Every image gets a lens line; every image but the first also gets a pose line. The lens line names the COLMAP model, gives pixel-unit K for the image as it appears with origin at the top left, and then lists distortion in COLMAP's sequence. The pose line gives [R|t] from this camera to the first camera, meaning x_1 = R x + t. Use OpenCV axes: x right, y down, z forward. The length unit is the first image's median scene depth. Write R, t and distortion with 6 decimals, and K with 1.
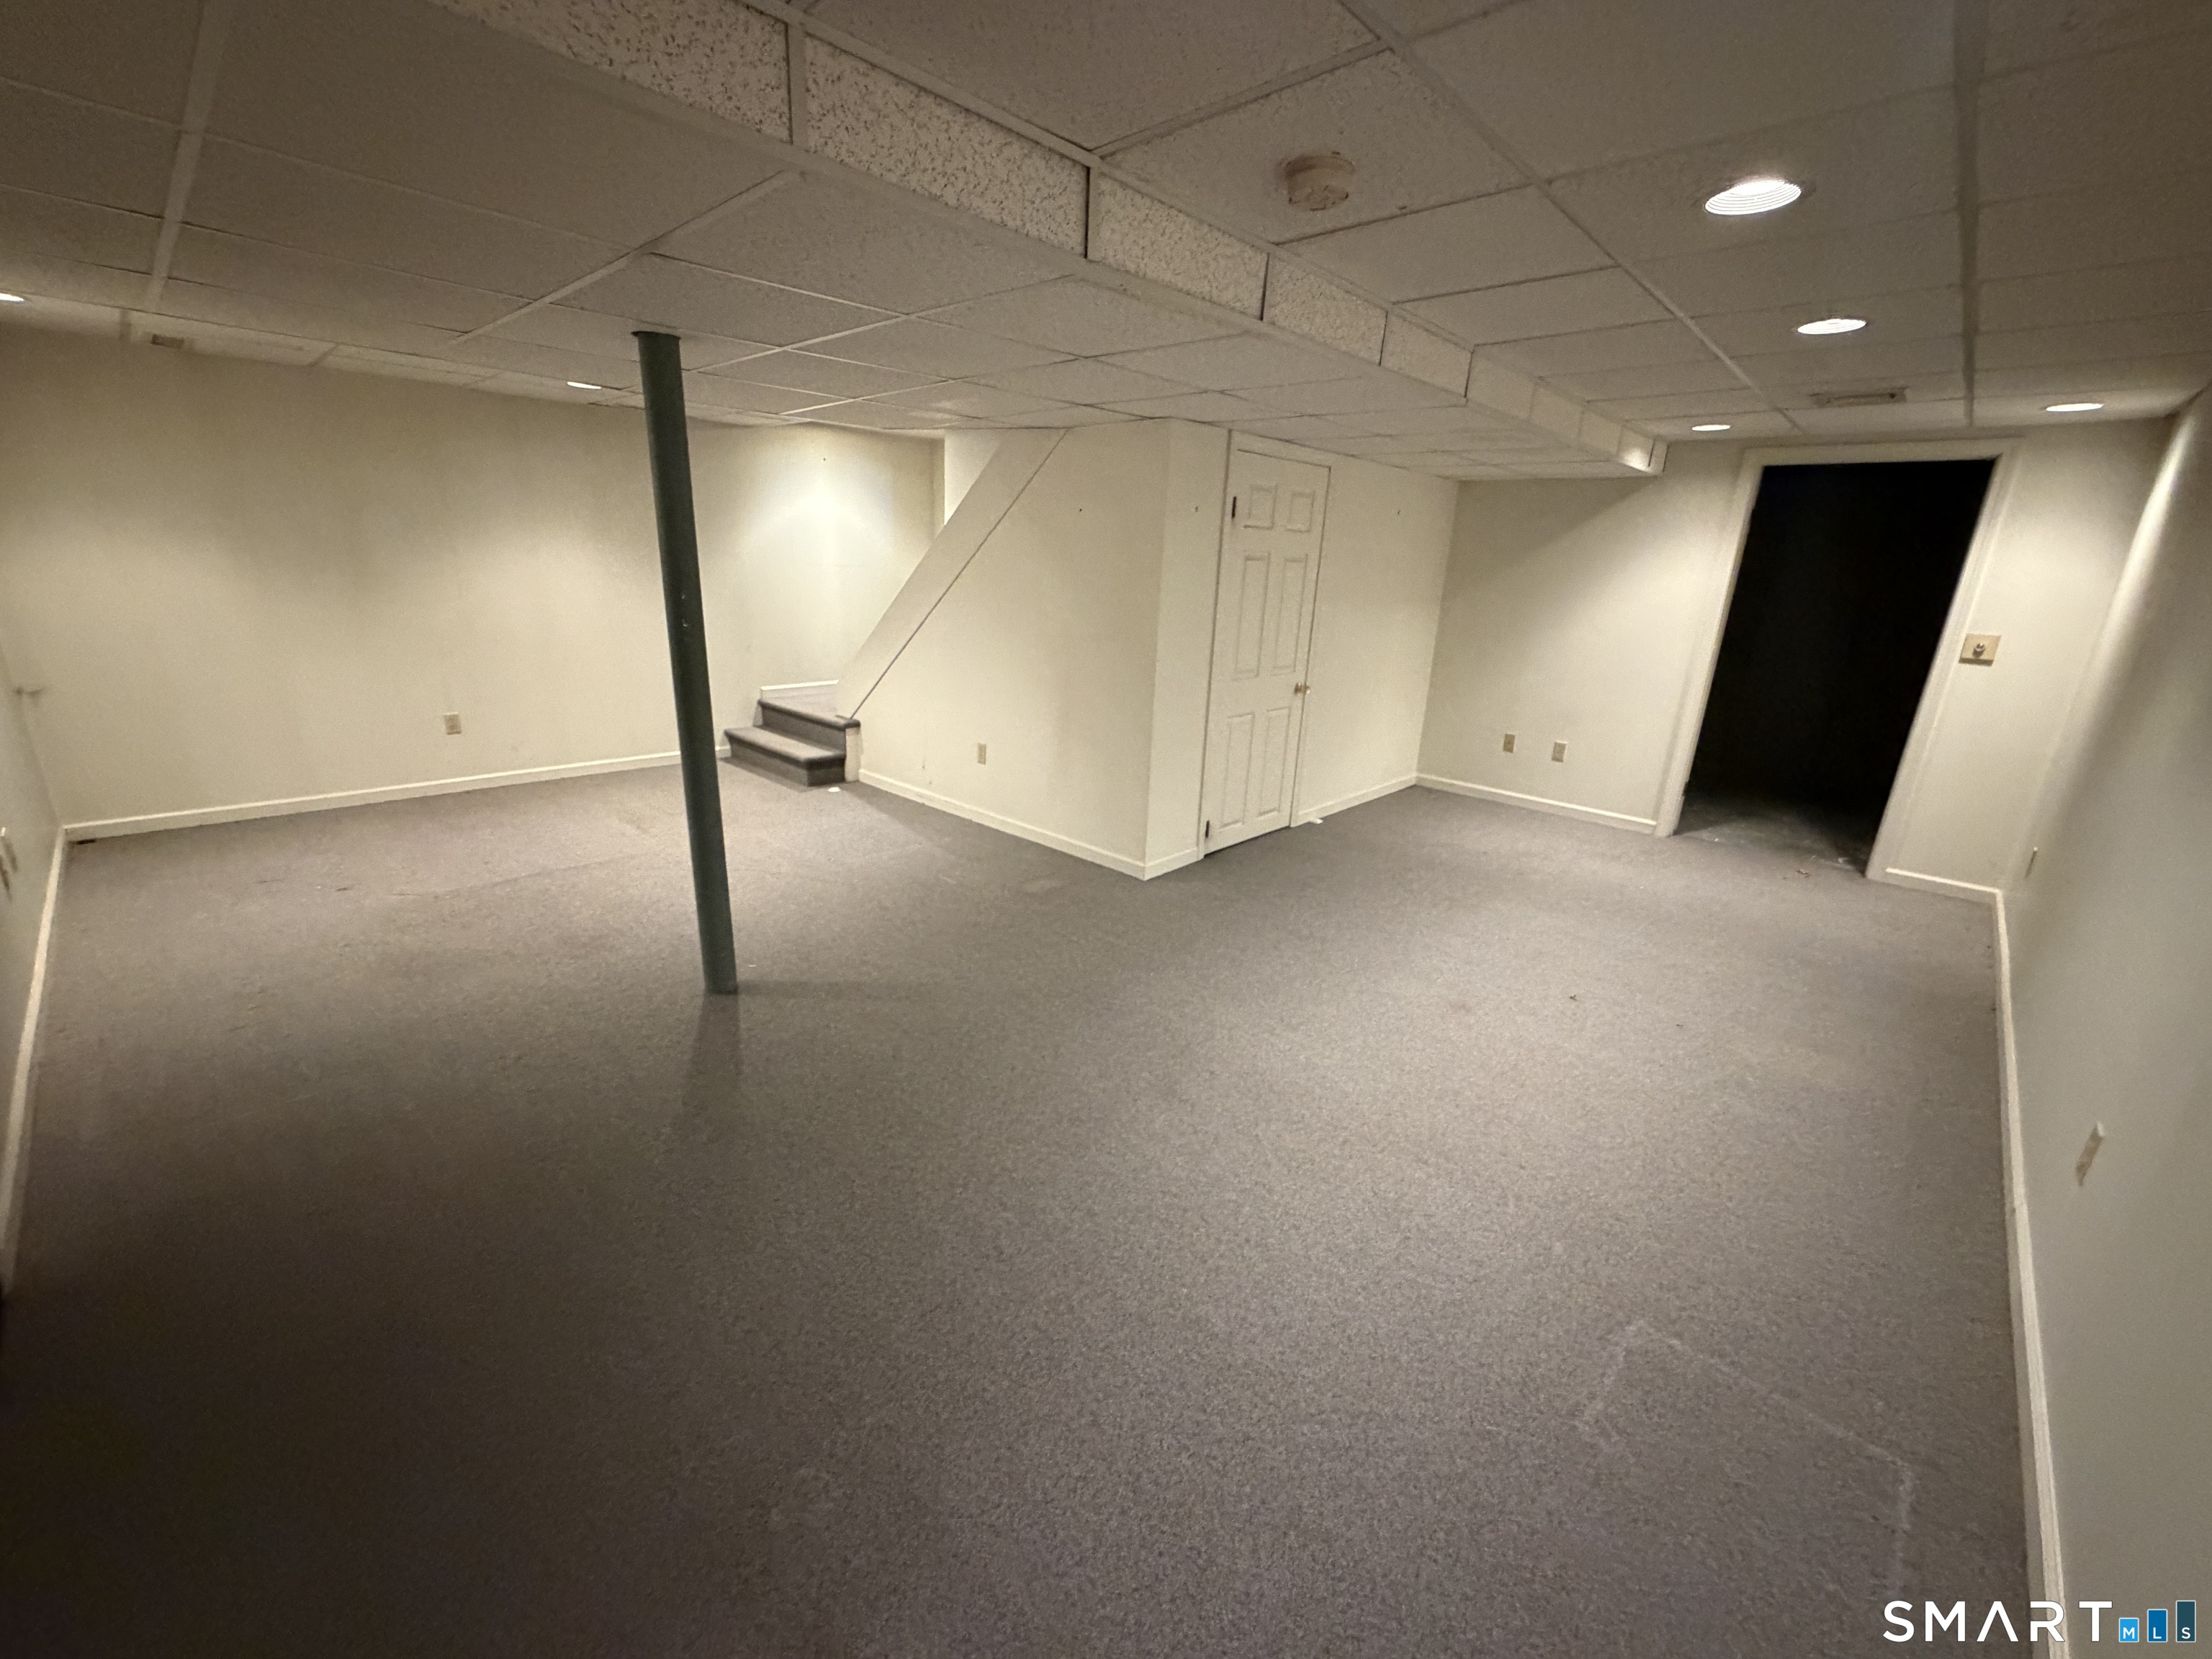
lens RADIAL K [[878.5, 0, 1106.0], [0, 878.5, 829.5], [0, 0, 1]] dist [0.001323, 0.000086]
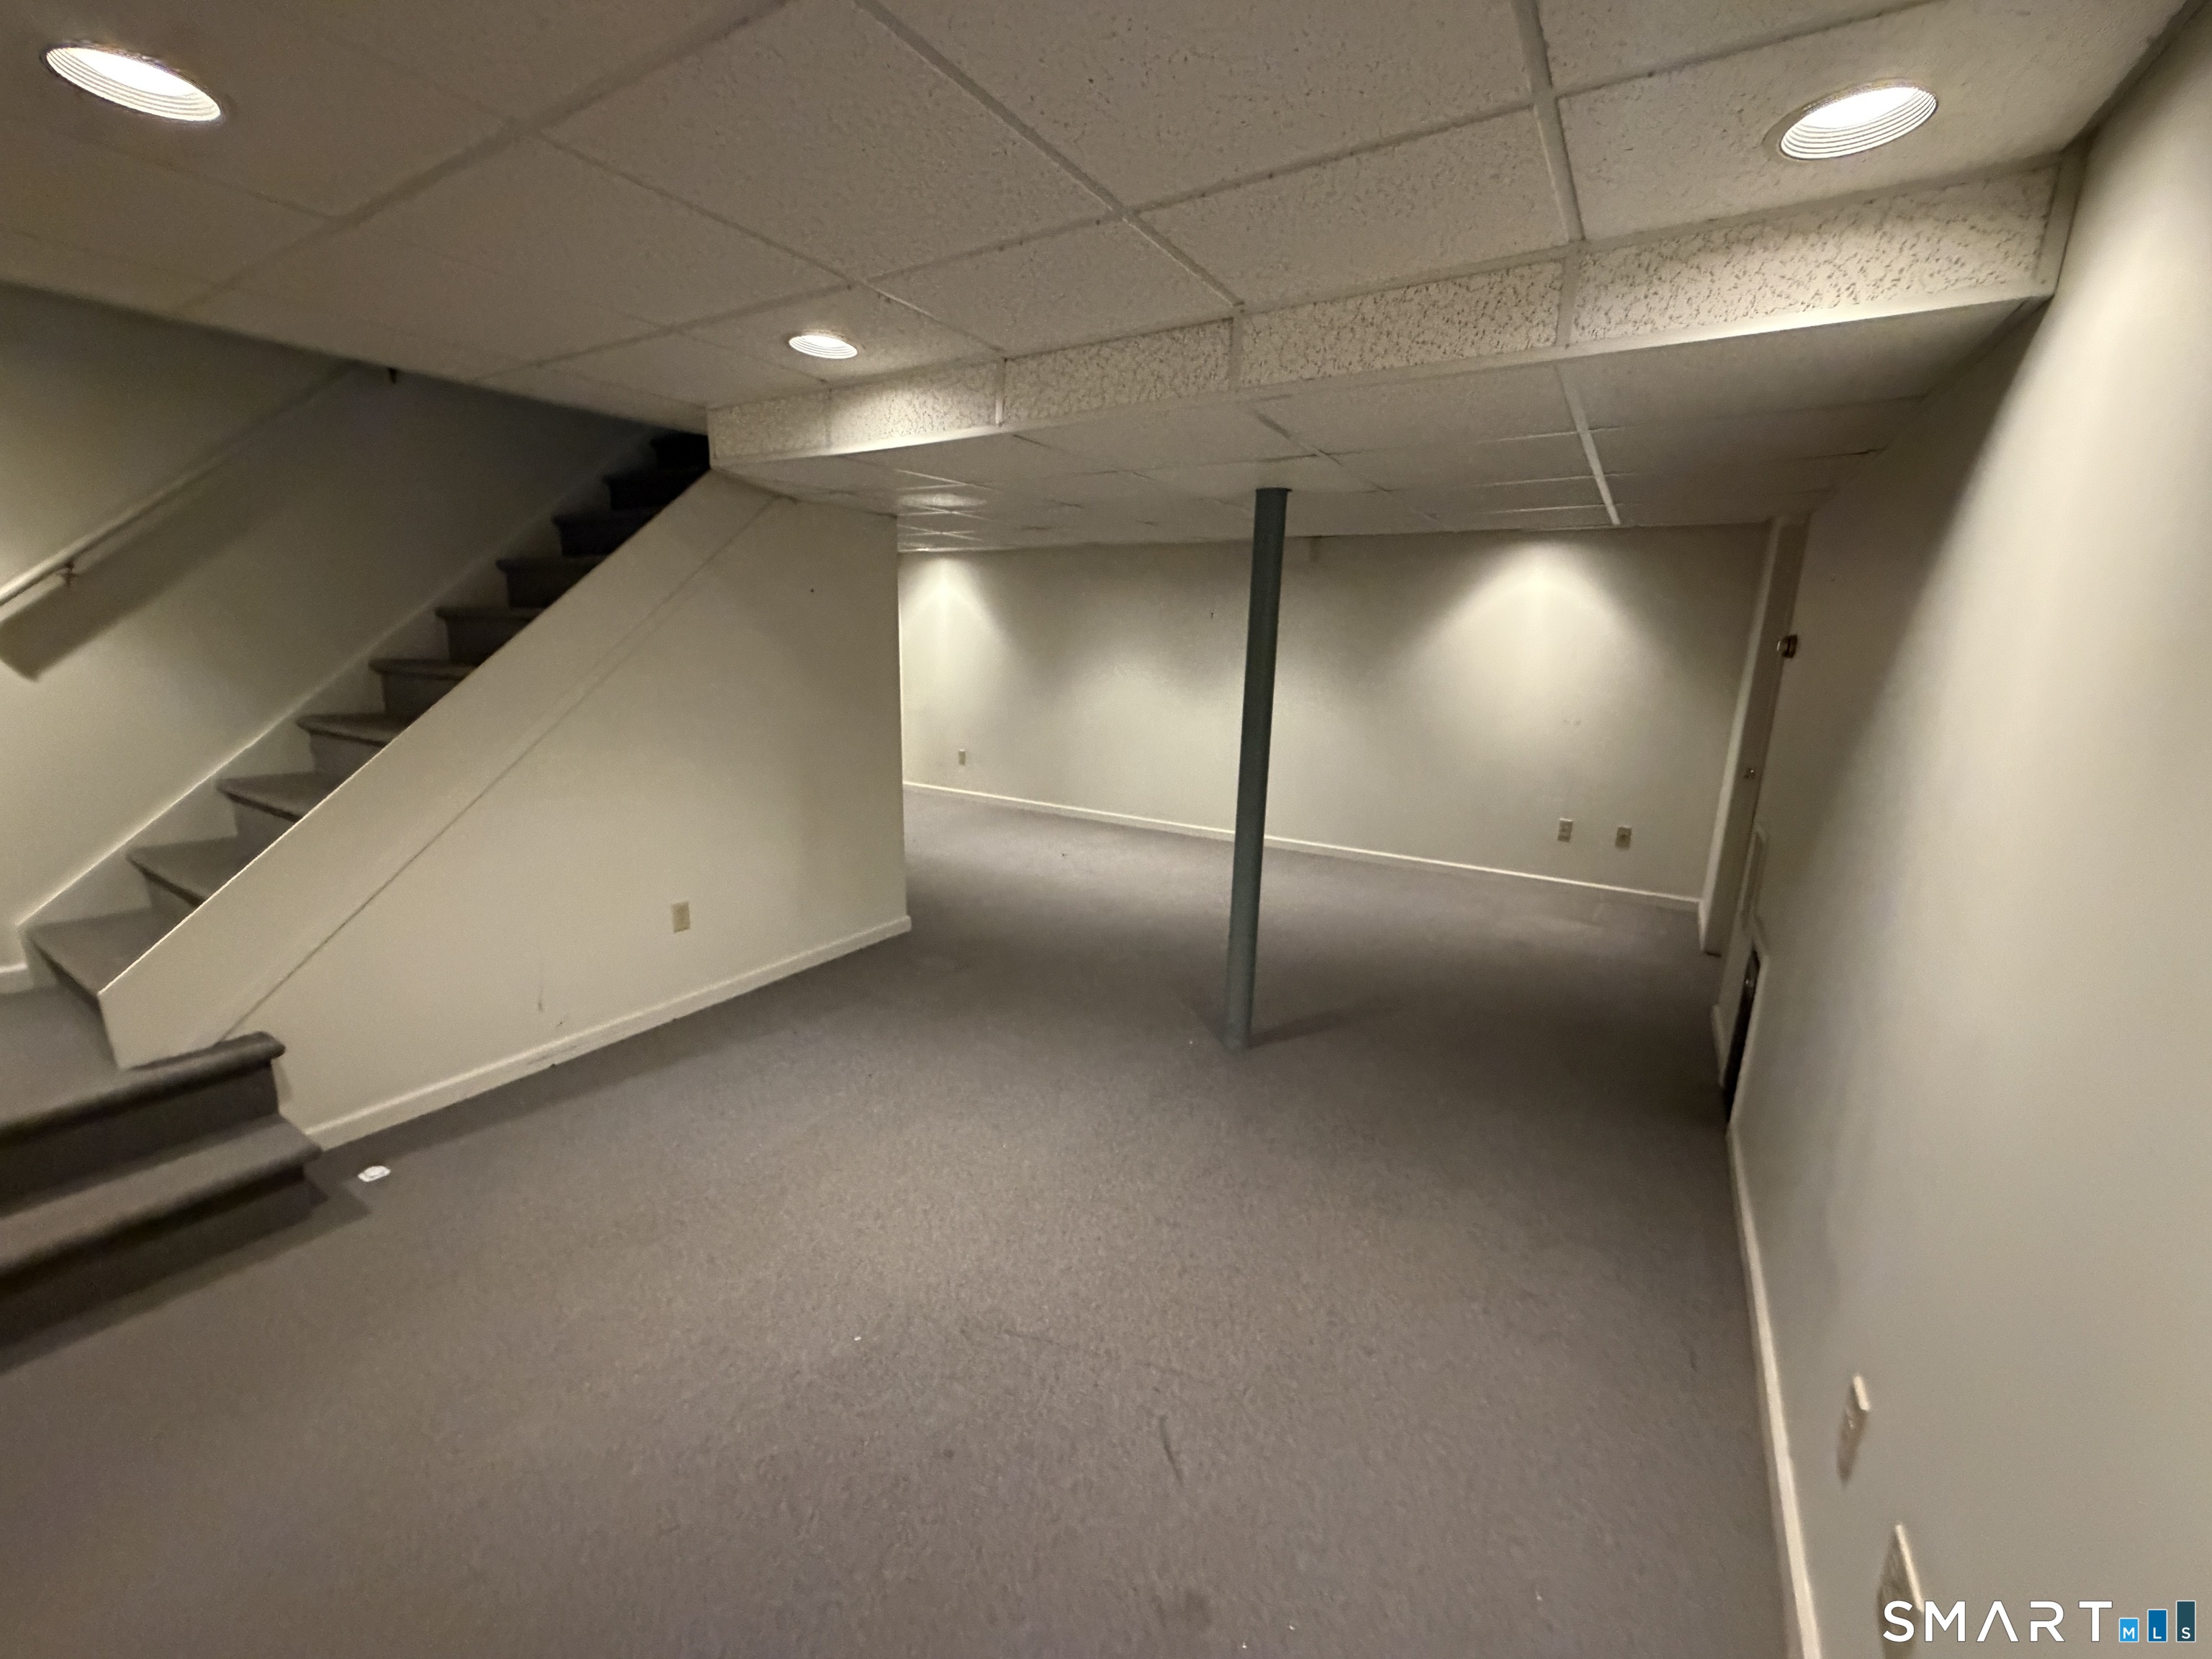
lens RADIAL K [[878.5, 0, 1106.0], [0, 878.5, 829.5], [0, 0, 1]] dist [0.001323, 0.000086]
pose [[-0.196396, -0.254412, 0.946944, -0.881318], [0.256207, 0.918886, 0.300011, -0.281918], [-0.946460, 0.301535, -0.115283, 0.766842]]
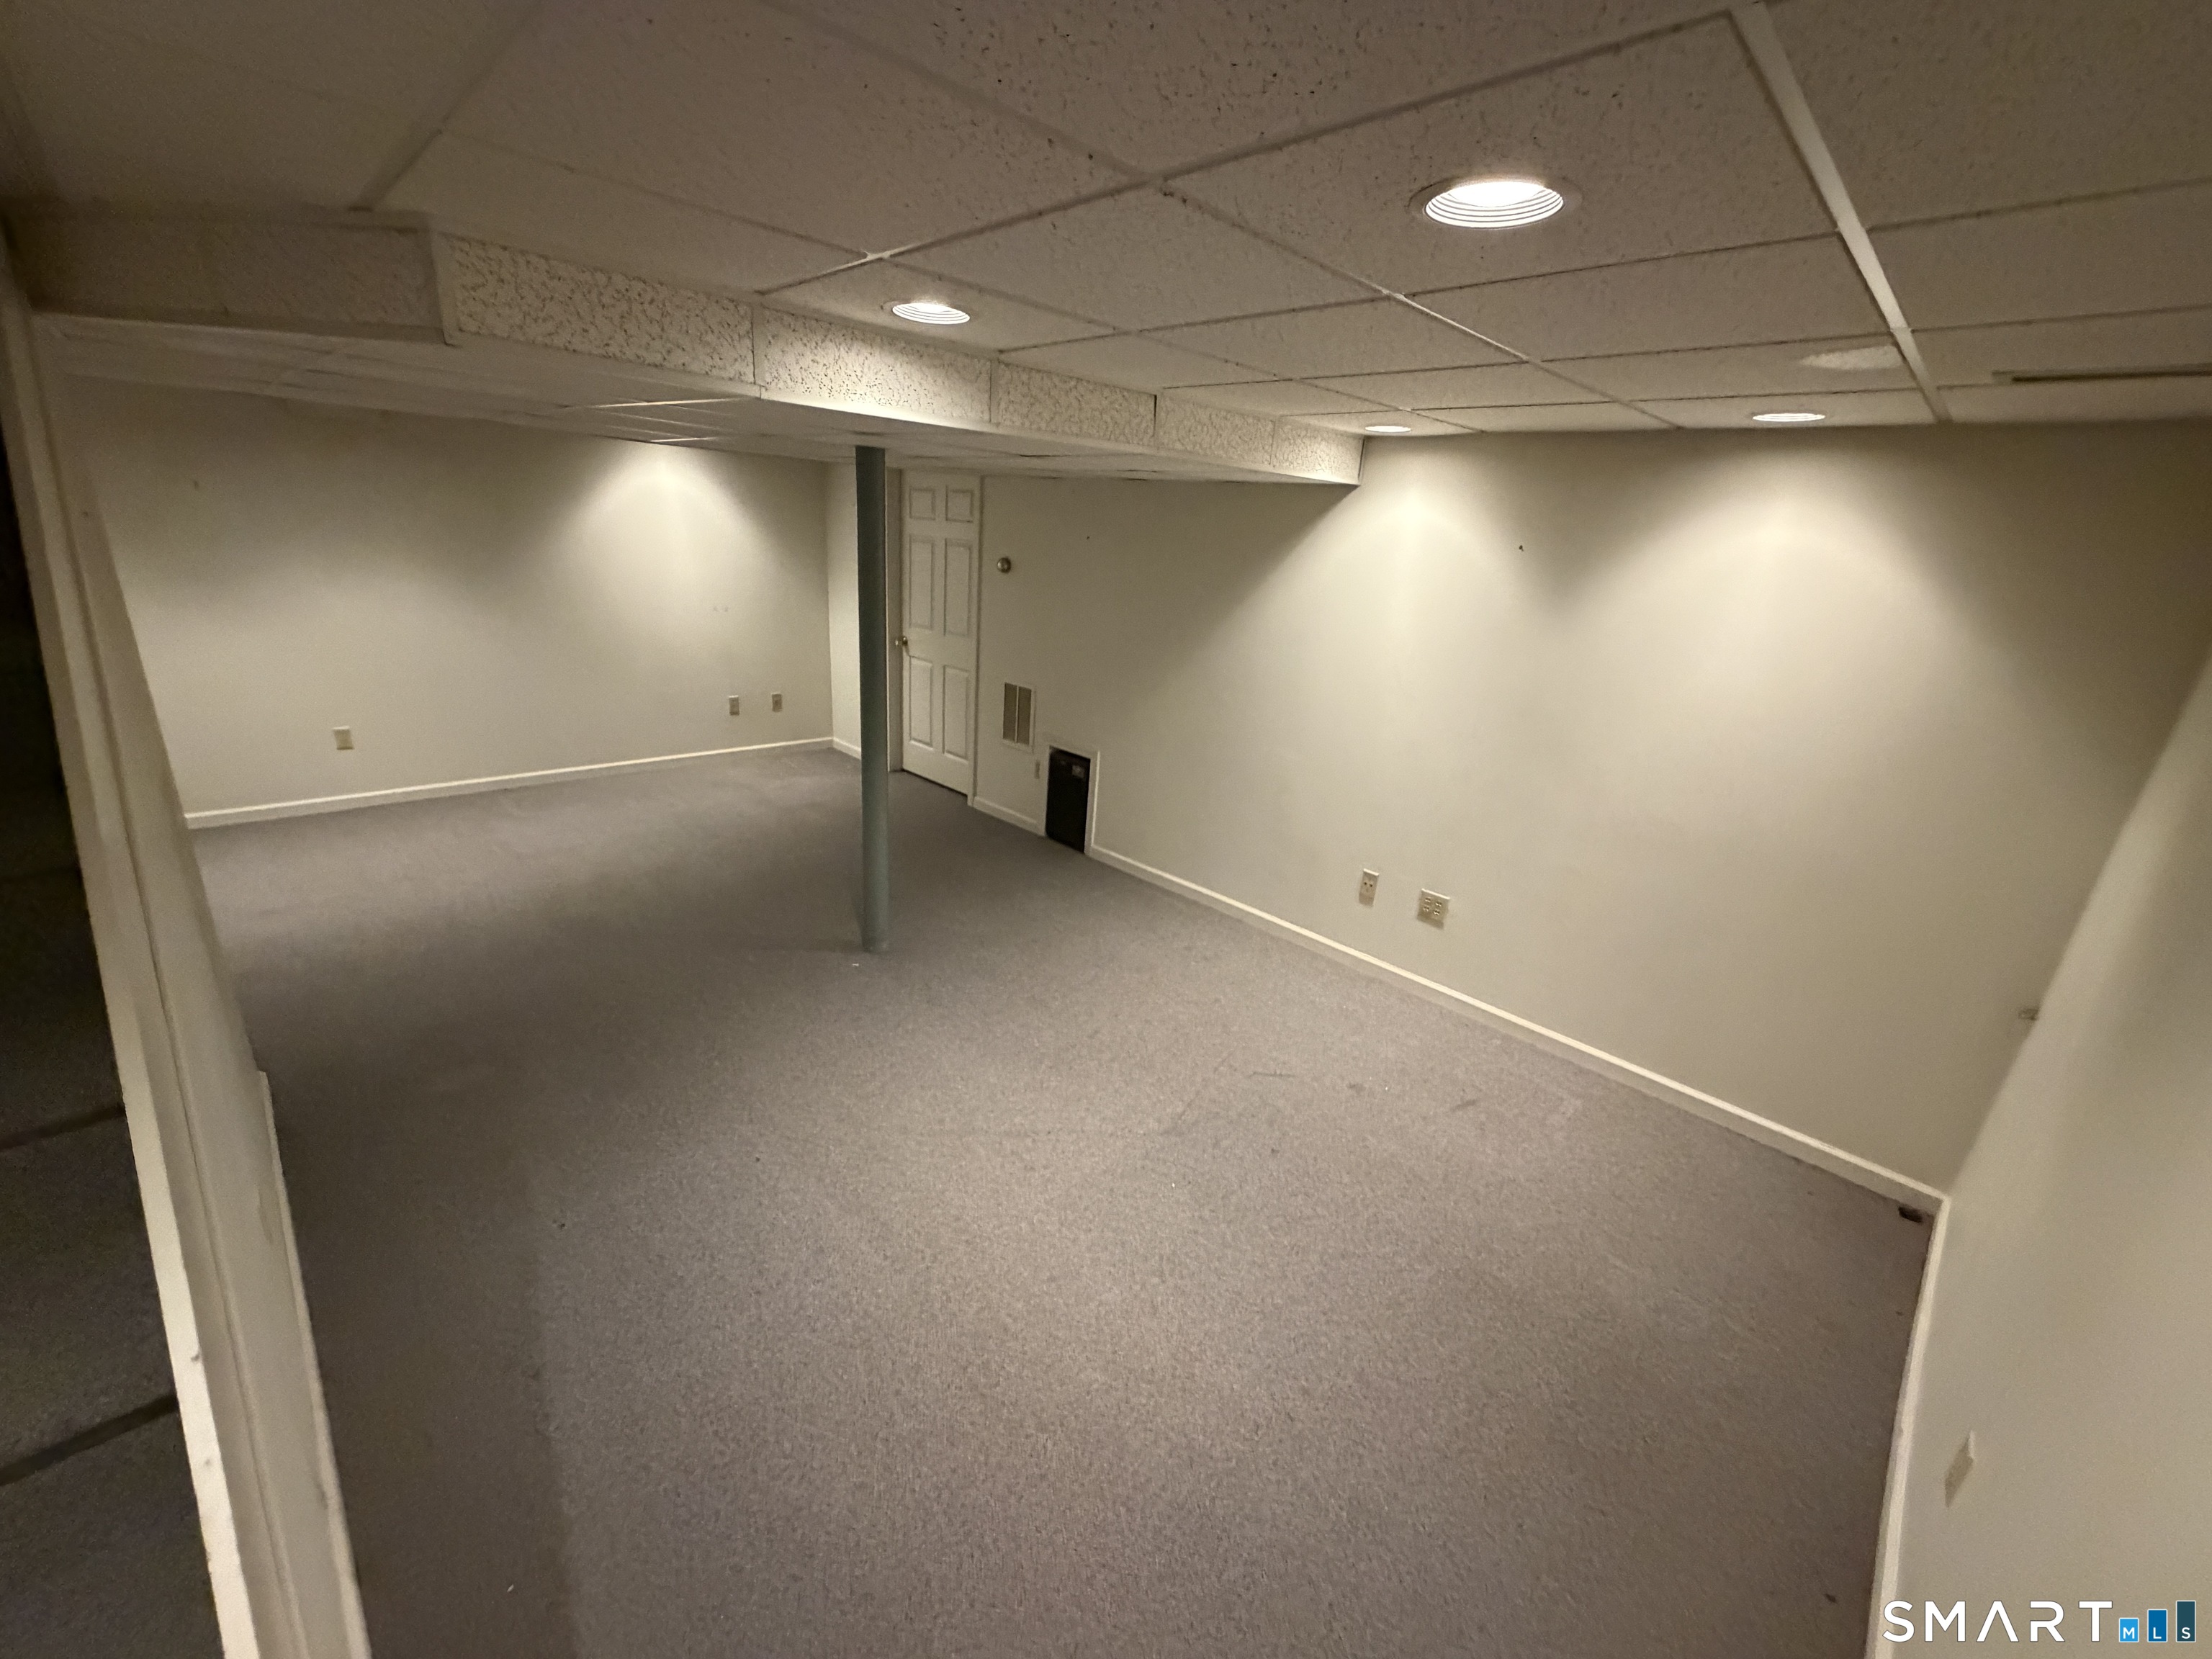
lens RADIAL K [[878.5, 0, 1106.0], [0, 878.5, 829.5], [0, 0, 1]] dist [0.001323, 0.000086]
pose [[-0.993052, -0.117571, 0.004928, -0.478520], [-0.092340, 0.804527, 0.586693, -0.458082], [-0.072943, 0.582162, -0.809794, 1.205644]]
